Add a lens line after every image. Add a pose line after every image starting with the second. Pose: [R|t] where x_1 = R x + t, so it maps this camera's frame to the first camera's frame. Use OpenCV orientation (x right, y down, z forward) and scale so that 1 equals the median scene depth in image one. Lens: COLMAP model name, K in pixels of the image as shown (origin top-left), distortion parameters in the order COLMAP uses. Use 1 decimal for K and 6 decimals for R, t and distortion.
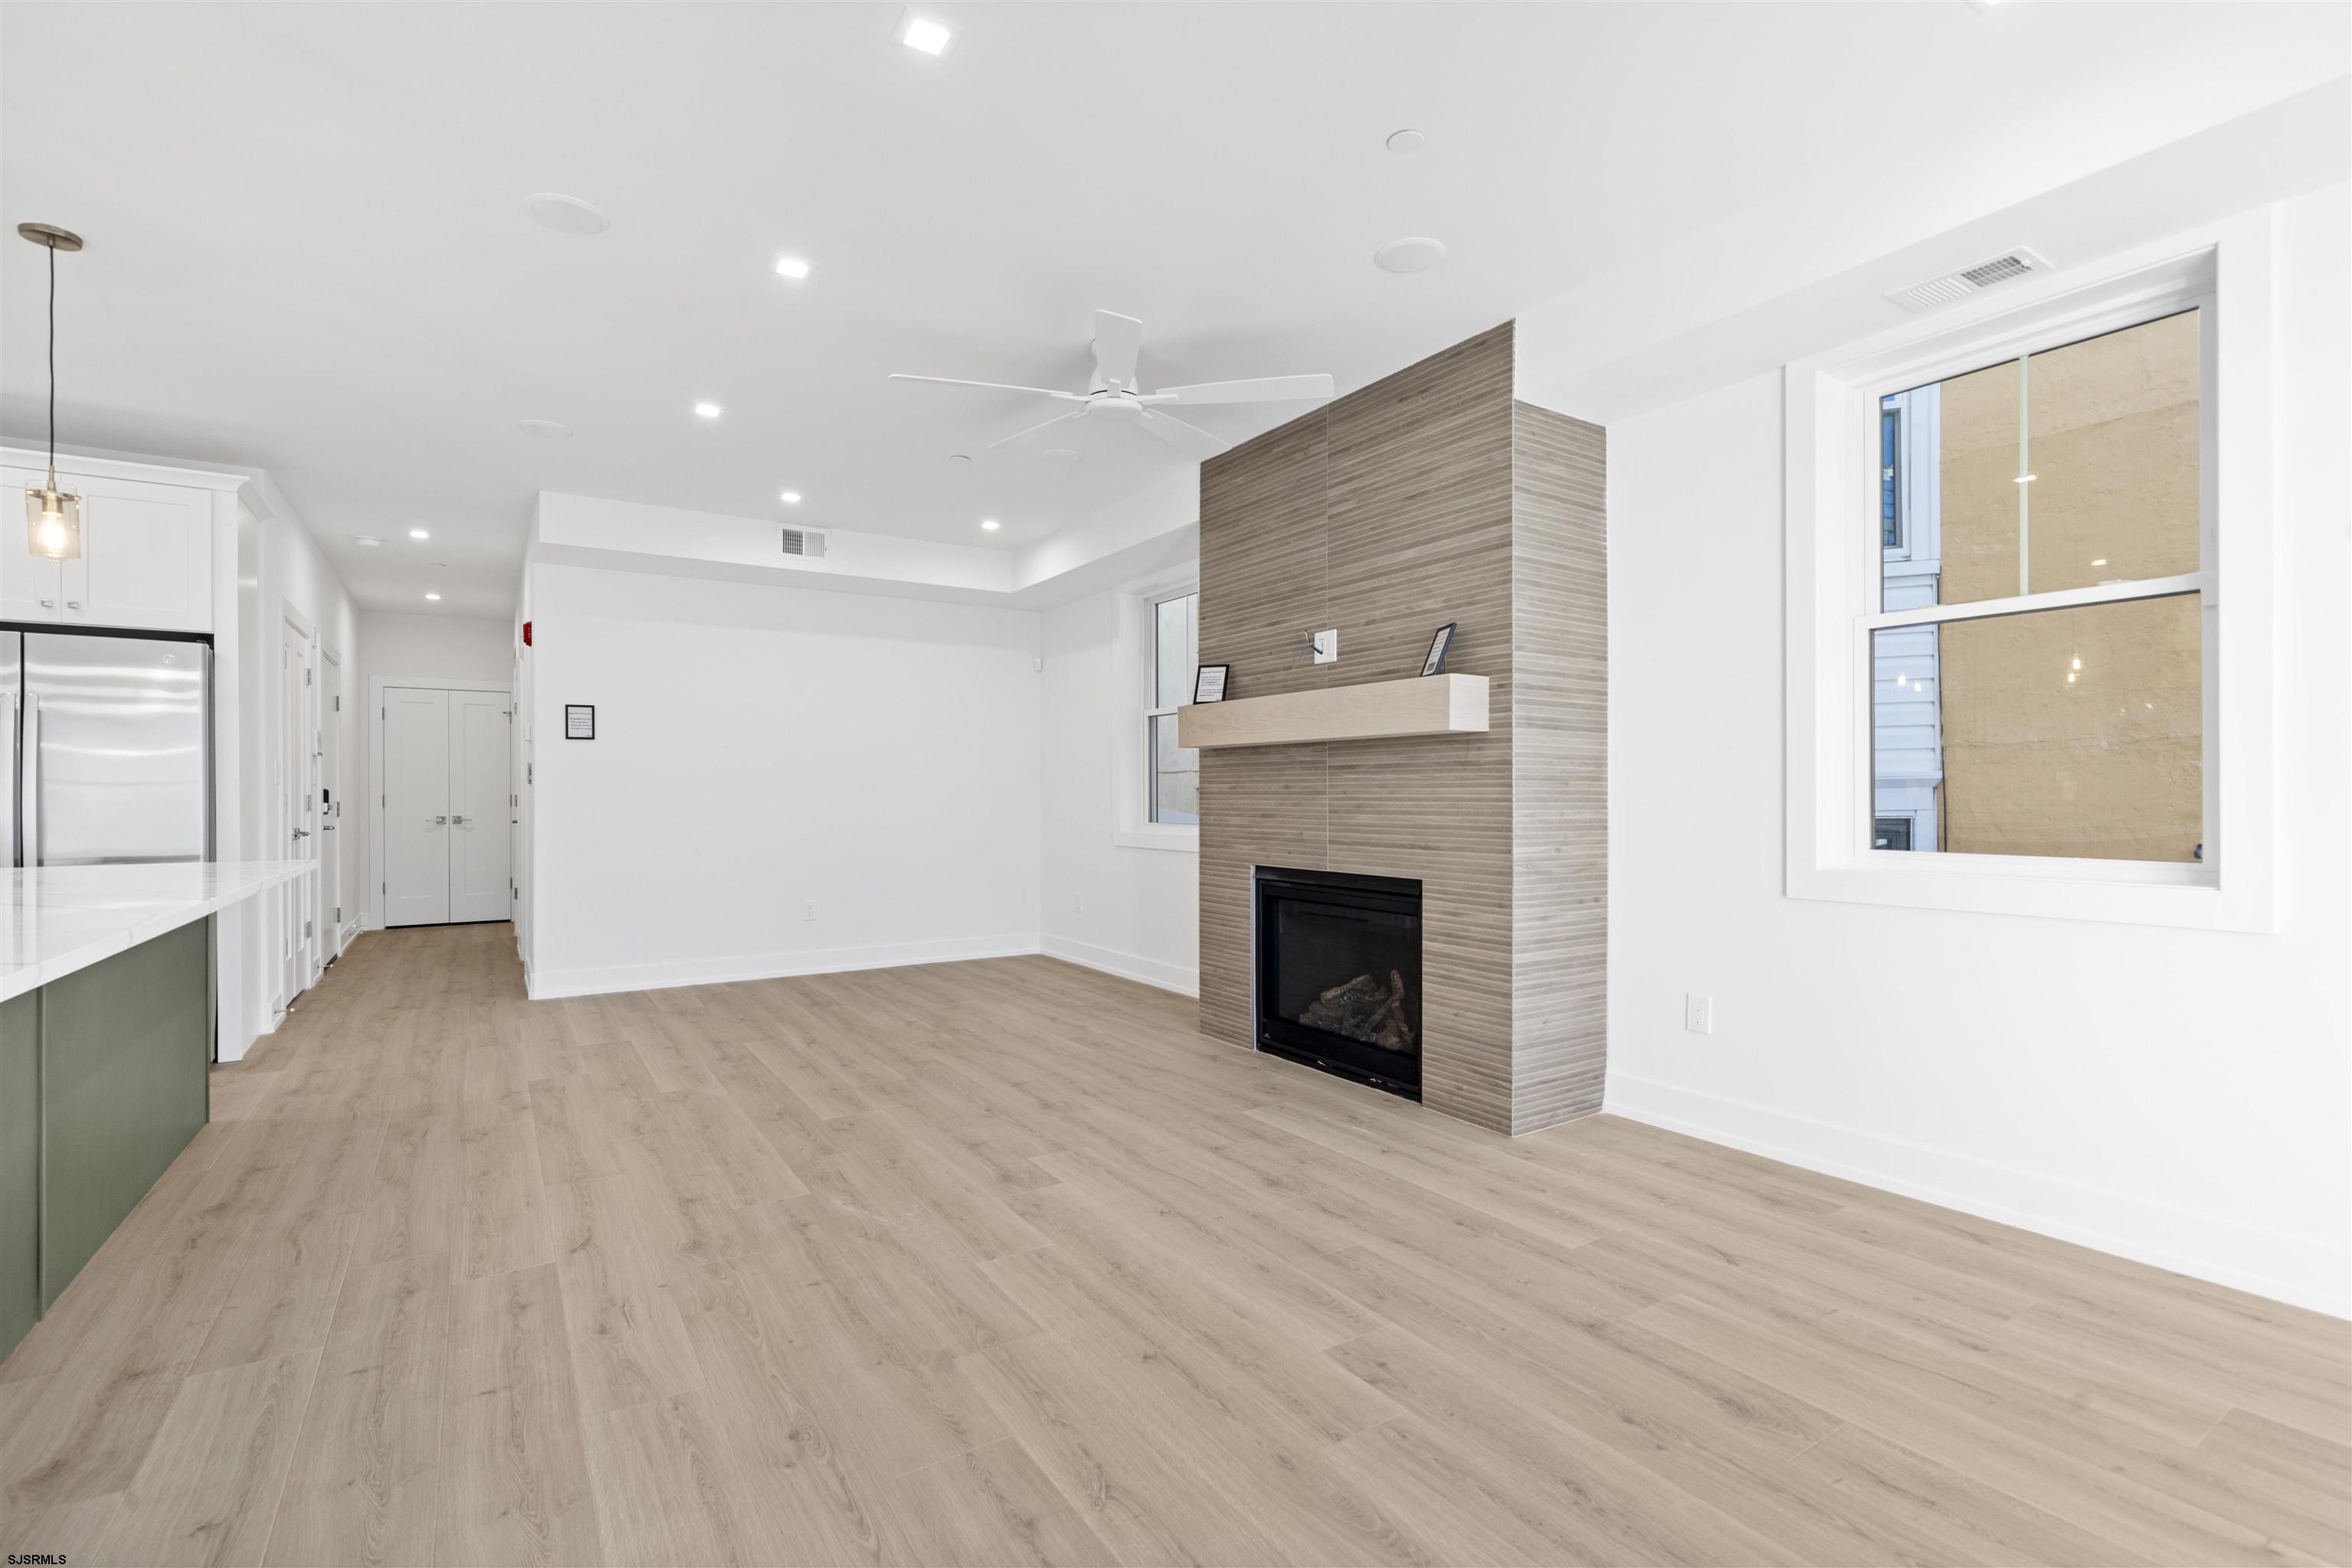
lens RADIAL K [[1070.3, 0, 1175.2], [0, 1070.3, 792.7], [0, 0, 1]] dist [0.000766, -0.000054]
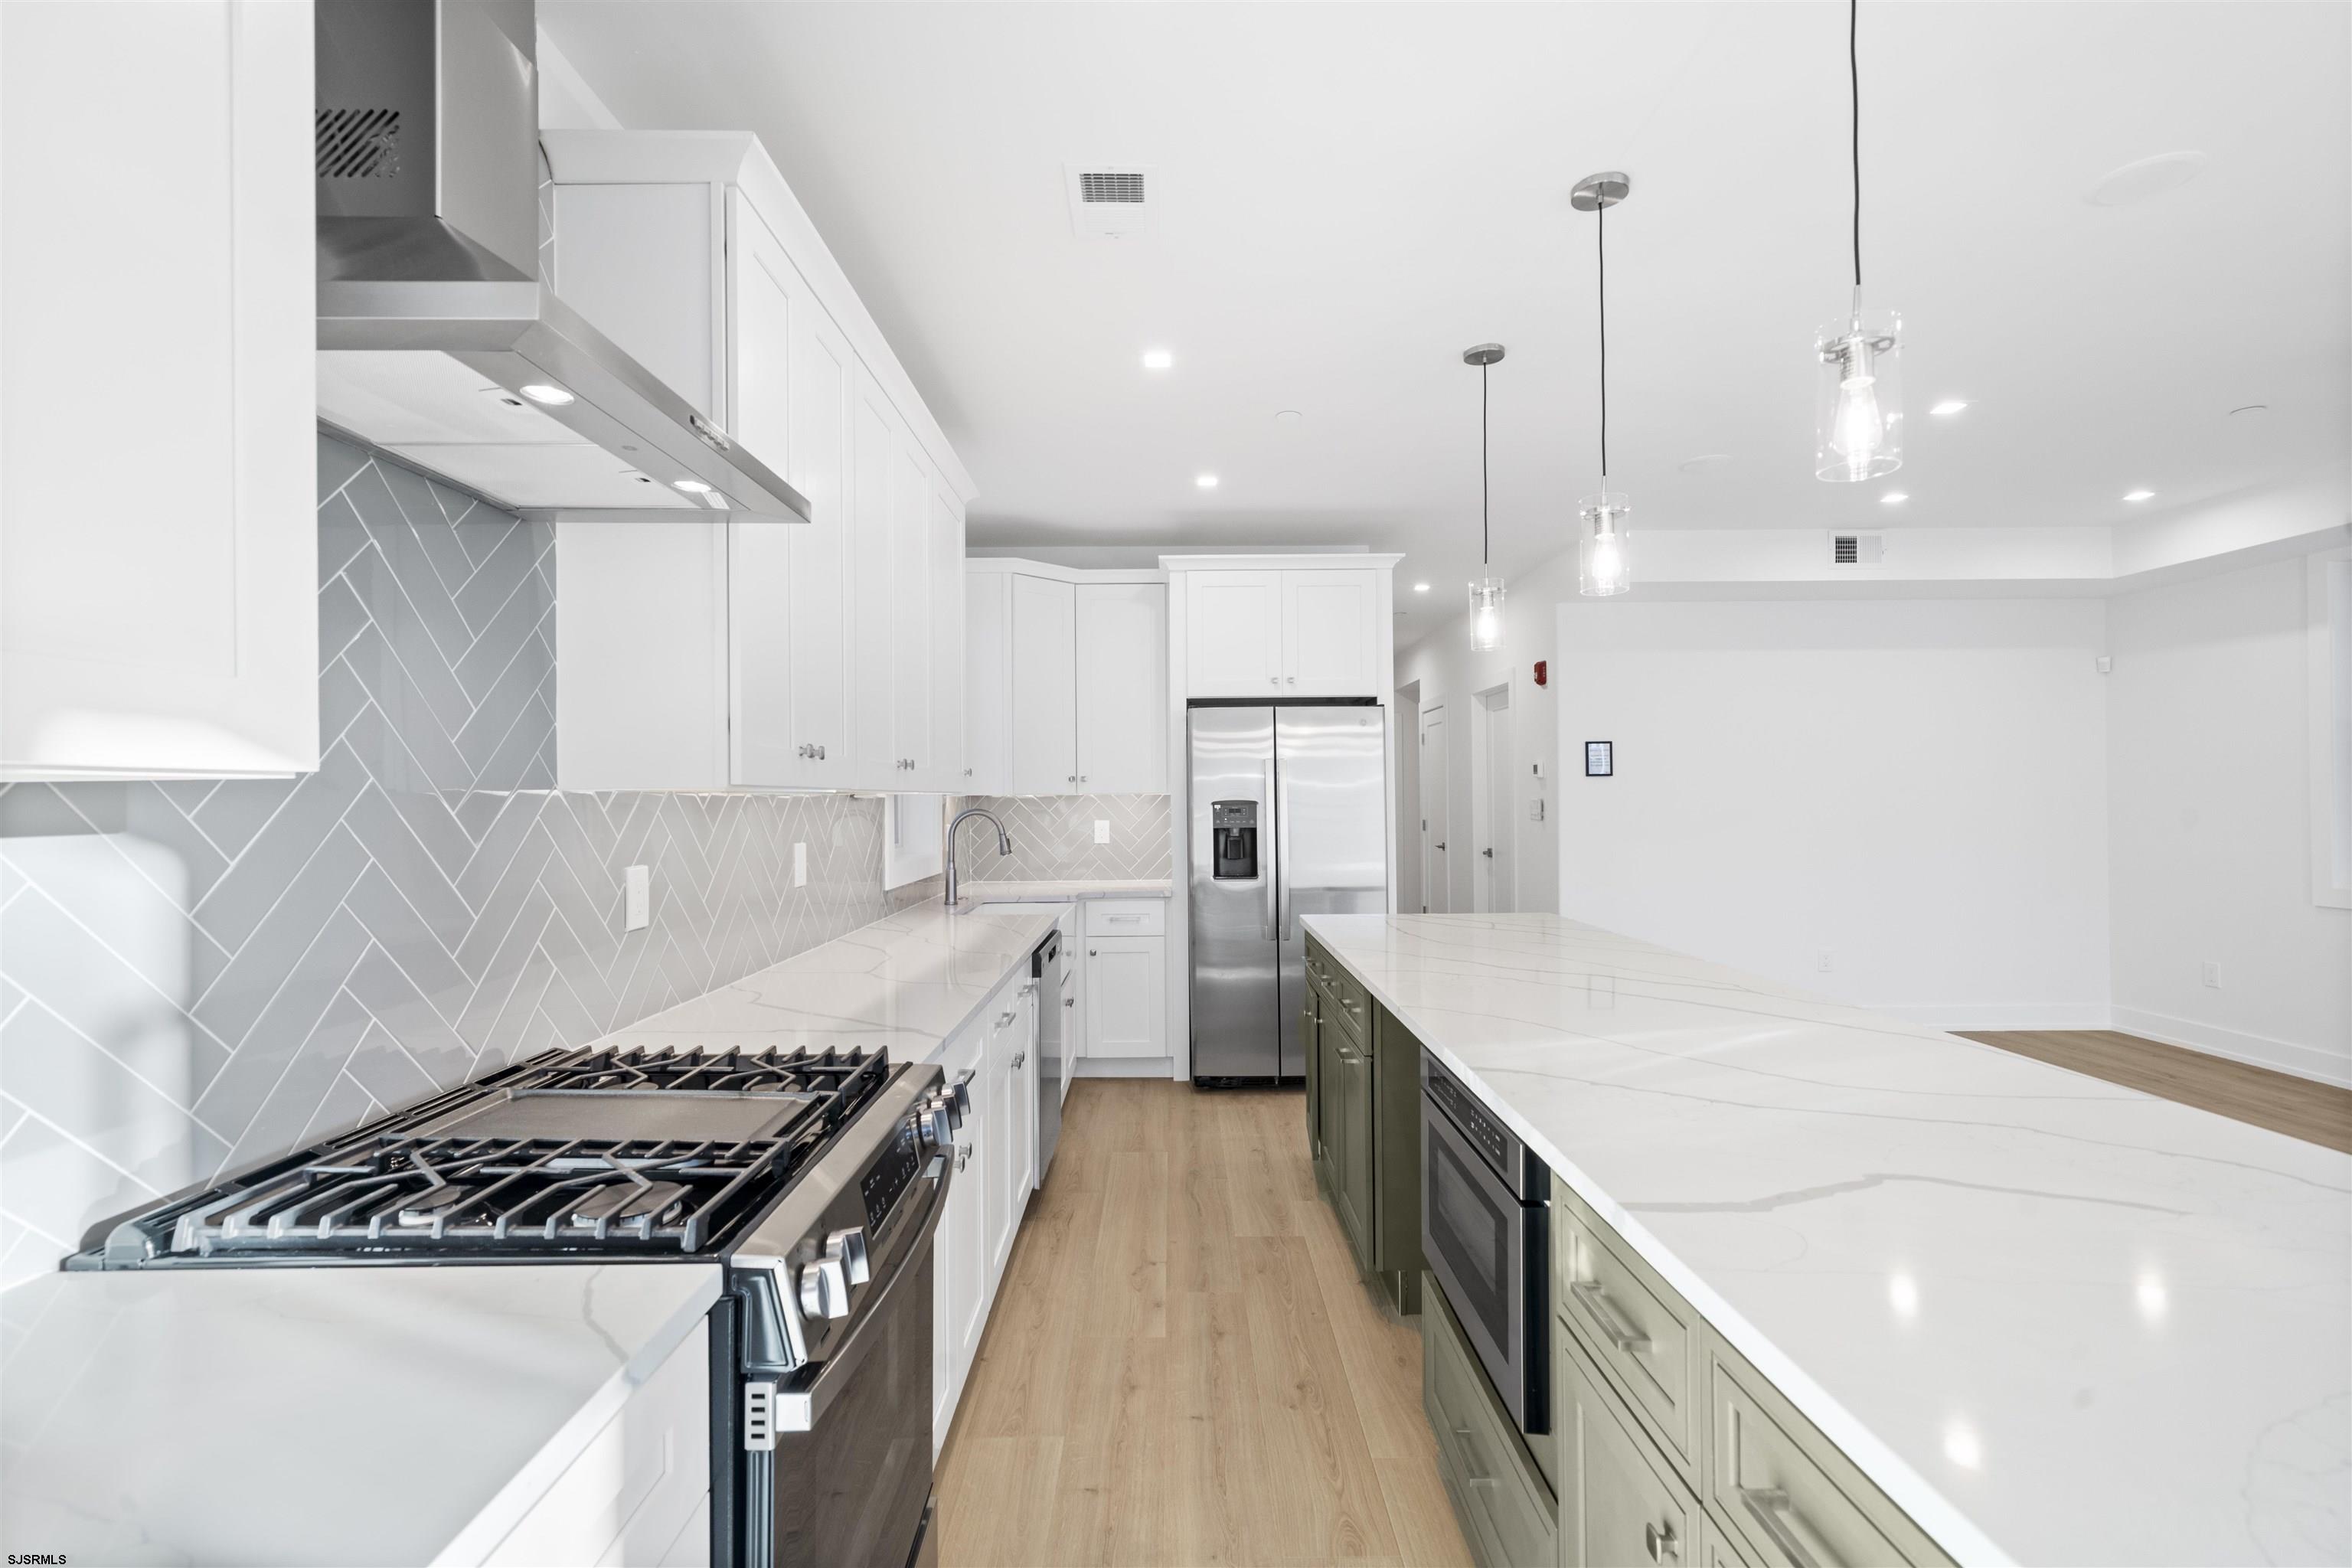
lens RADIAL K [[1050.5, 0, 1177.5], [0, 1050.5, 790.6], [0, 0, 1]] dist [0.001158, 0.000535]
pose [[0.842078, -0.006975, -0.539311, -0.575498], [0.005694, 0.999976, -0.004043, -0.055445], [0.539326, 0.000334, 0.842097, -0.054092]]
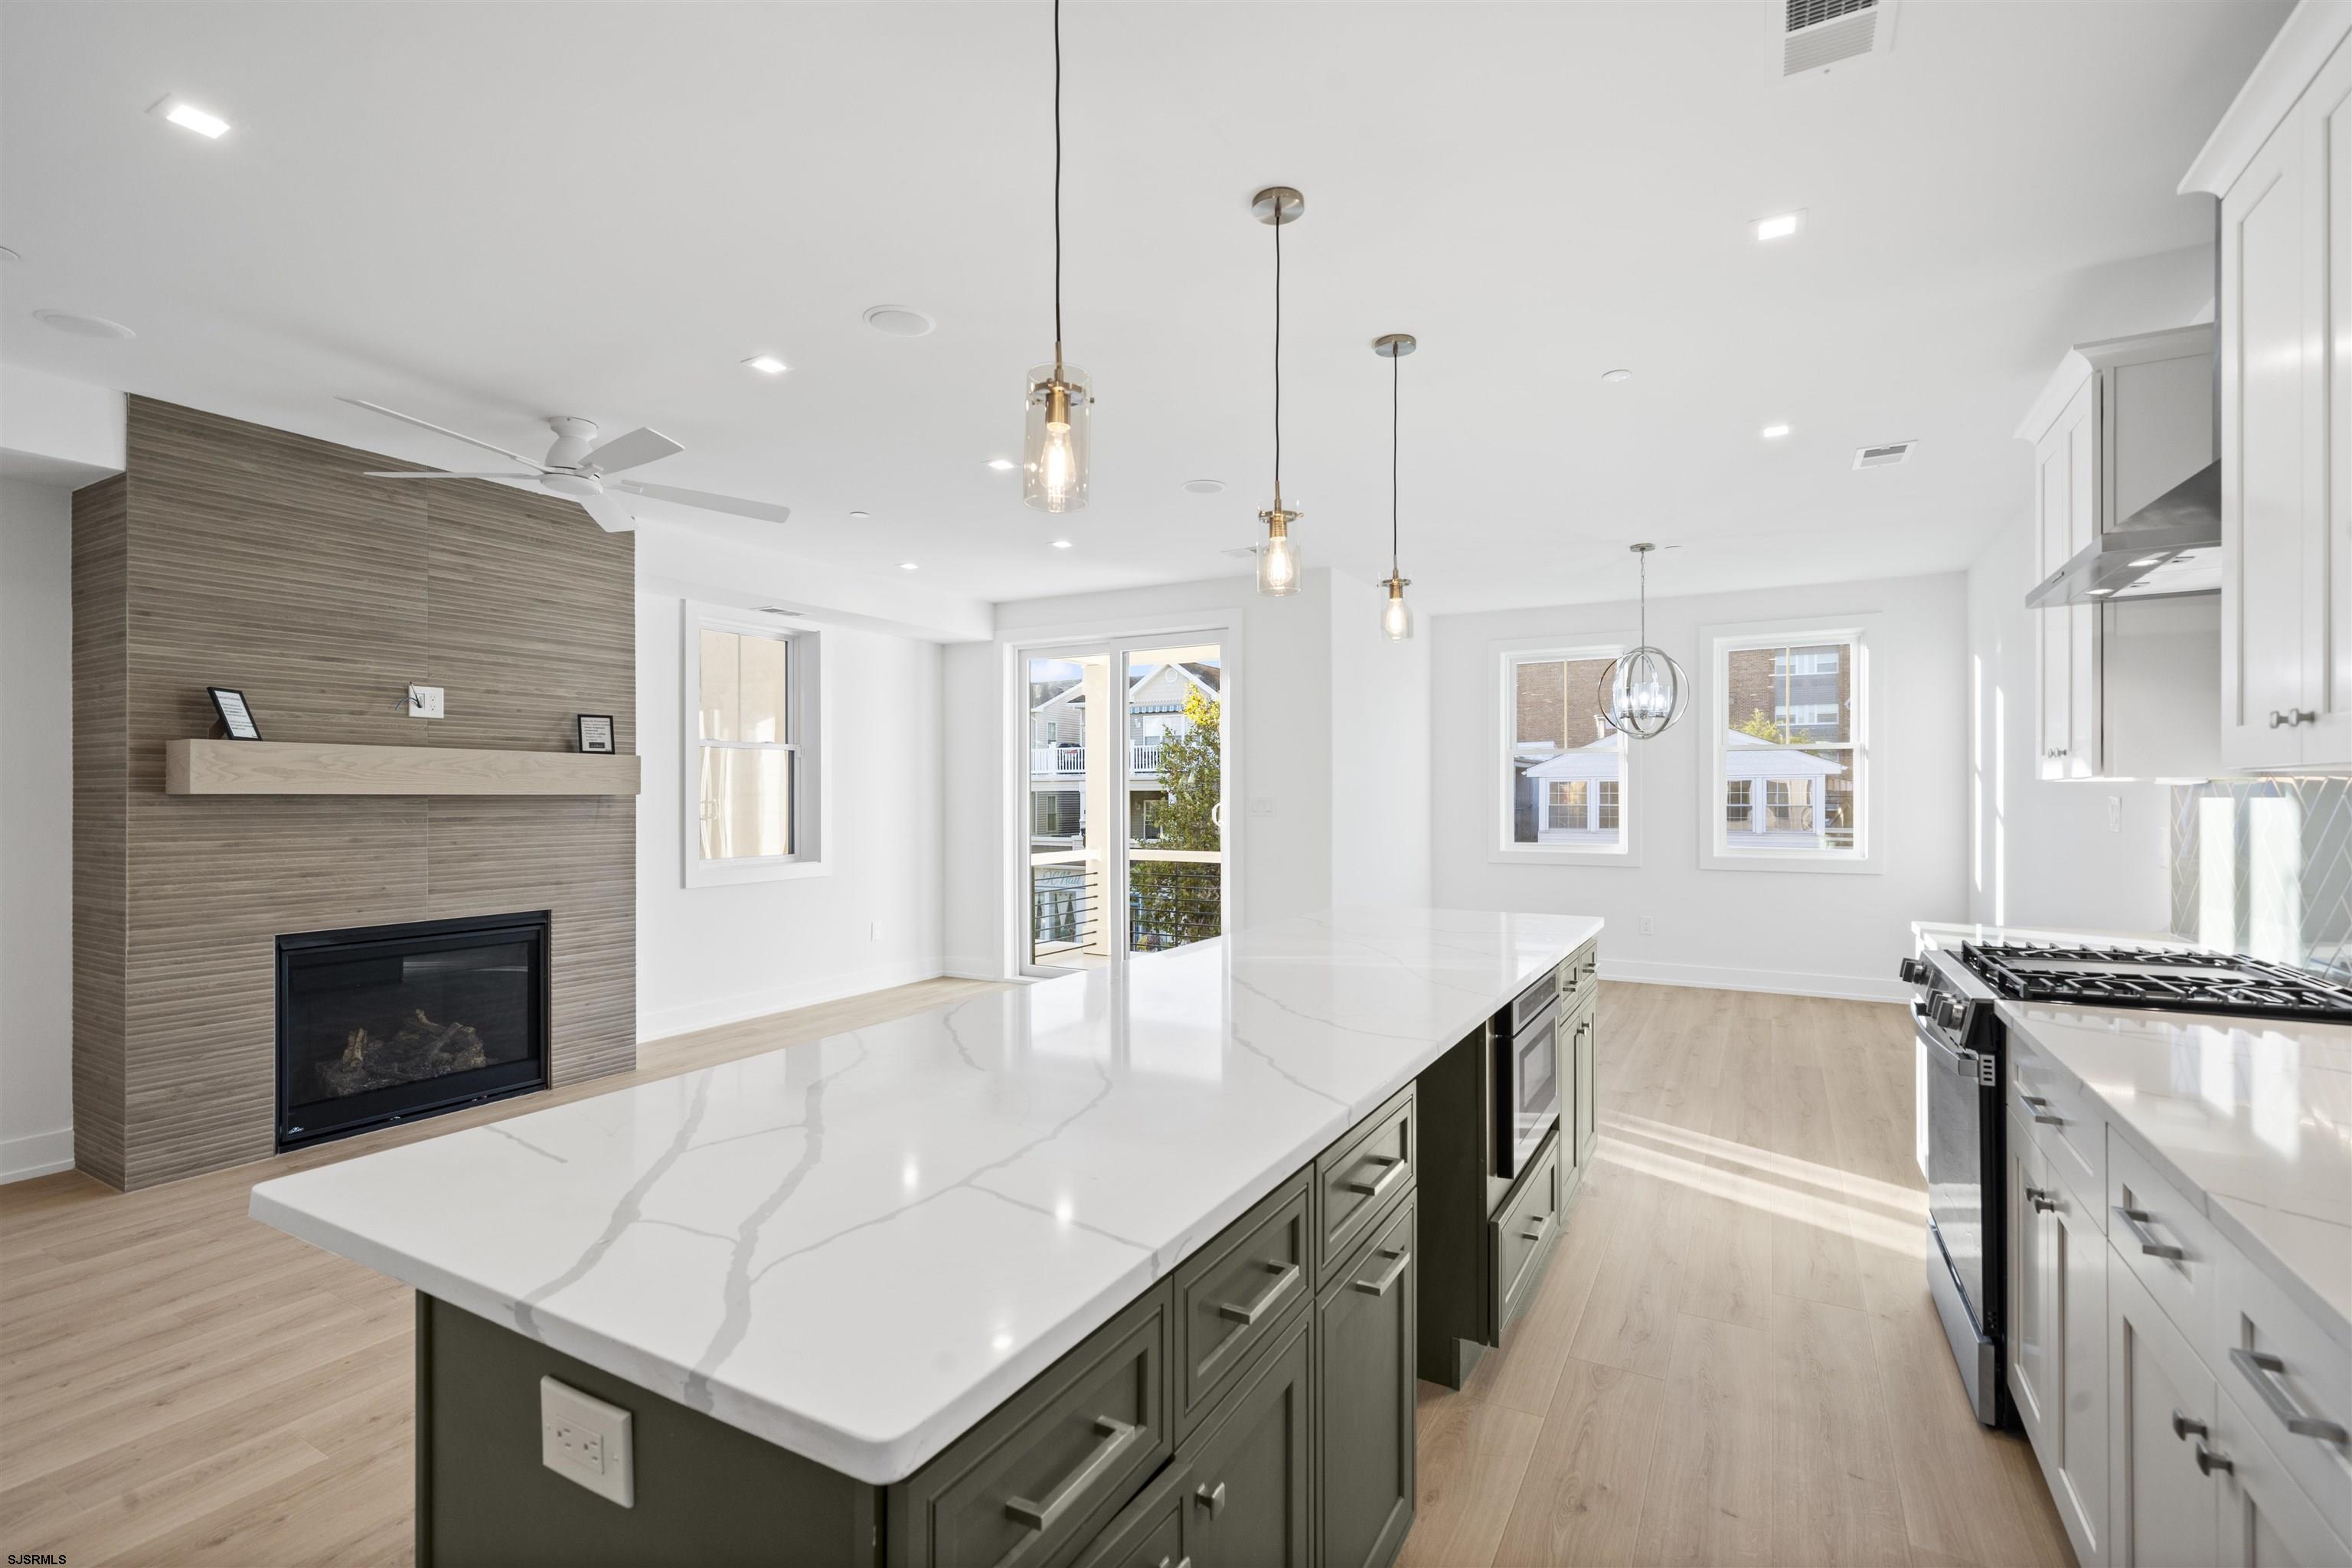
lens RADIAL K [[1050.5, 0, 1177.5], [0, 1050.5, 790.6], [0, 0, 1]] dist [0.001158, 0.000535]
pose [[-0.464638, 0.007916, 0.885465, -1.228216], [0.001558, 0.999966, -0.008122, -0.047660], [-0.885499, -0.002394, -0.464635, 0.940762]]
